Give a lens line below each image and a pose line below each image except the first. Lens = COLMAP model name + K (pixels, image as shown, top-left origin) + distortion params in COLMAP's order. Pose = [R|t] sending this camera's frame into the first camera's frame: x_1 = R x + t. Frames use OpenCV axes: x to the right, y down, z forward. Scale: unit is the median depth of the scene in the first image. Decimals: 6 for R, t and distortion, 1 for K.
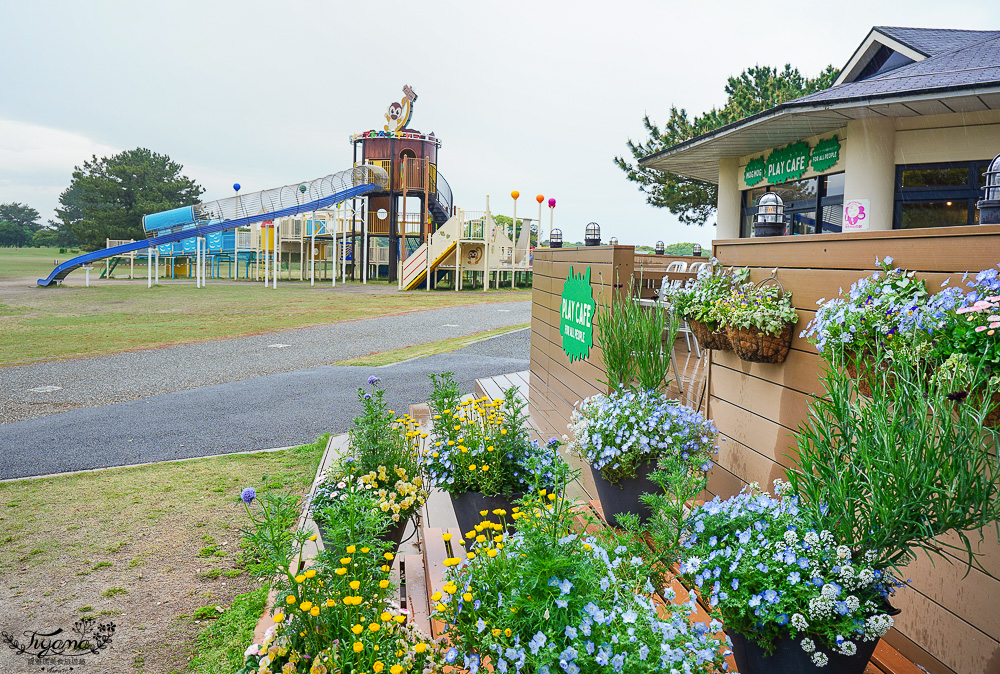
lens RADIAL K [[821.4, 0, 496.9], [0, 821.4, 311.9], [0, 0, 1]] dist [-0.002256, 0.002285]
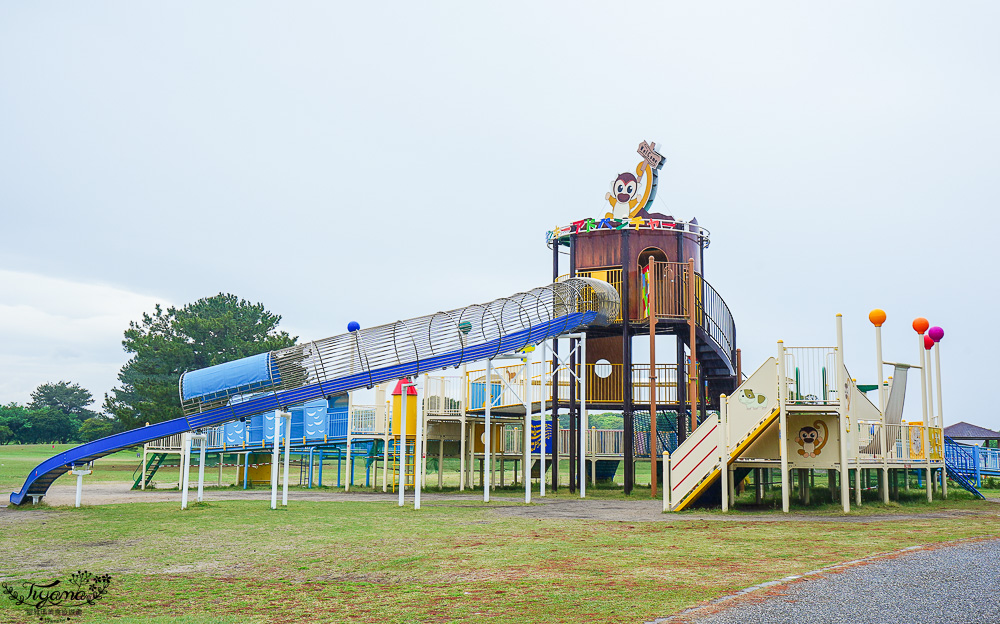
lens RADIAL K [[988.0, 0, 500.0], [0, 988.0, 312.0], [0, 0, 1]] dist [-0.002656, -0.003340]
pose [[0.985700, -0.037788, -0.164221, -0.101729], [0.002760, 0.978023, -0.208479, -0.017573], [0.168490, 0.205045, 0.964141, 0.348164]]
